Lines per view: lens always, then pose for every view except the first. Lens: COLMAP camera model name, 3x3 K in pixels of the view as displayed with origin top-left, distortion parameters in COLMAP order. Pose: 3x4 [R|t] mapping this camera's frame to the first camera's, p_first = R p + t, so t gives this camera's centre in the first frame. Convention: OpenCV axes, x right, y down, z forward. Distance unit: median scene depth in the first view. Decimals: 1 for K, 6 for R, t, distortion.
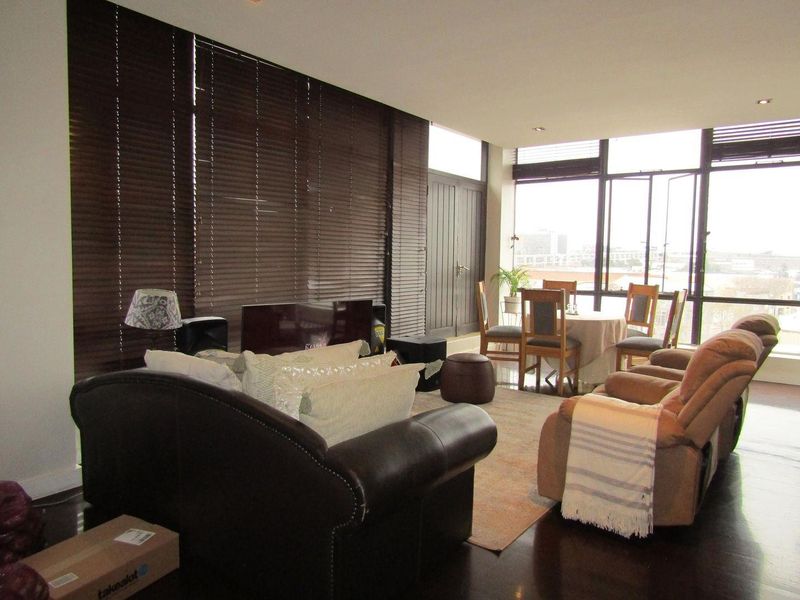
lens RADIAL K [[565.8, 0, 400.0], [0, 565.8, 300.0], [0, 0, 1]] dist [-0.014737, 0.003257]
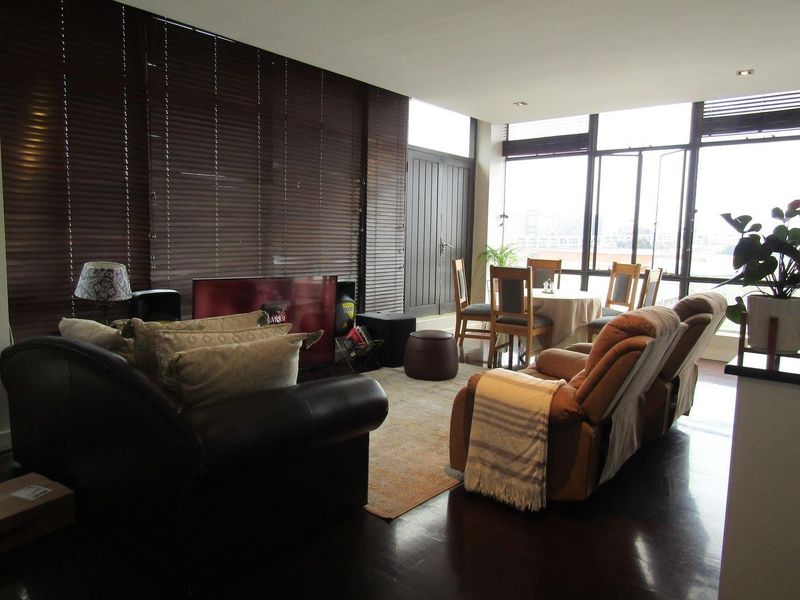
lens RADIAL K [[565.8, 0, 400.0], [0, 565.8, 300.0], [0, 0, 1]] dist [-0.014737, 0.003257]
pose [[0.998439, 0.011764, -0.054605, 0.112702], [-0.009859, 0.999337, 0.035035, 0.006272], [0.054981, -0.034442, 0.997893, -0.001483]]
